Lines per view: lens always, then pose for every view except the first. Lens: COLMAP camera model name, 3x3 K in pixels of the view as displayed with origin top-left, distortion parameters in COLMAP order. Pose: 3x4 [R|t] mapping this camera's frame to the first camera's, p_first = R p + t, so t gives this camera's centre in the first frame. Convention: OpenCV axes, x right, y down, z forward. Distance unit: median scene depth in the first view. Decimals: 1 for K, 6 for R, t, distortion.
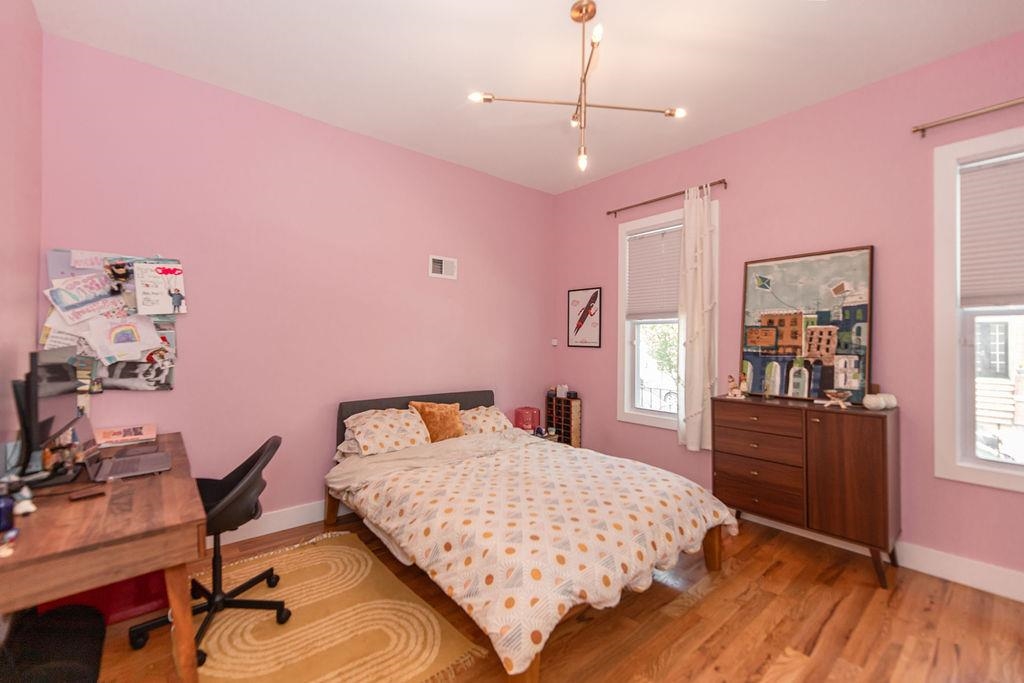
lens RADIAL K [[419.9, 0, 509.1], [0, 419.9, 347.2], [0, 0, 1]] dist [0.000919, 0.000061]
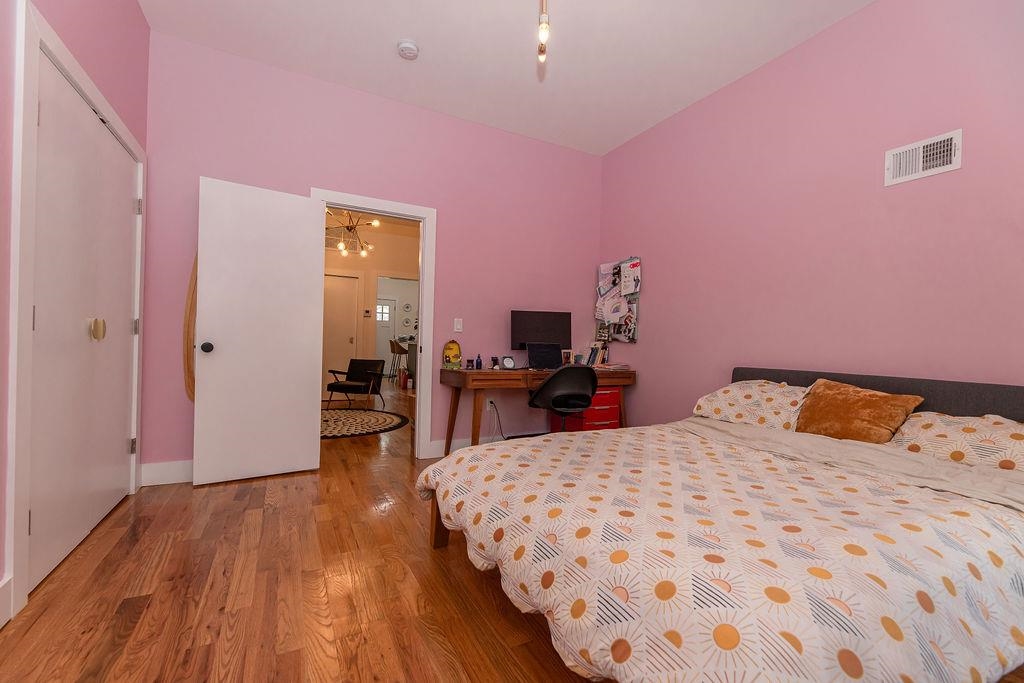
lens RADIAL K [[419.9, 0, 509.1], [0, 419.9, 347.2], [0, 0, 1]] dist [0.000919, 0.000061]
pose [[-0.205839, 0.000174, -0.978586, 0.816921], [-0.033096, 0.999427, 0.007139, 0.127593], [0.978026, 0.033857, -0.205715, 0.911948]]
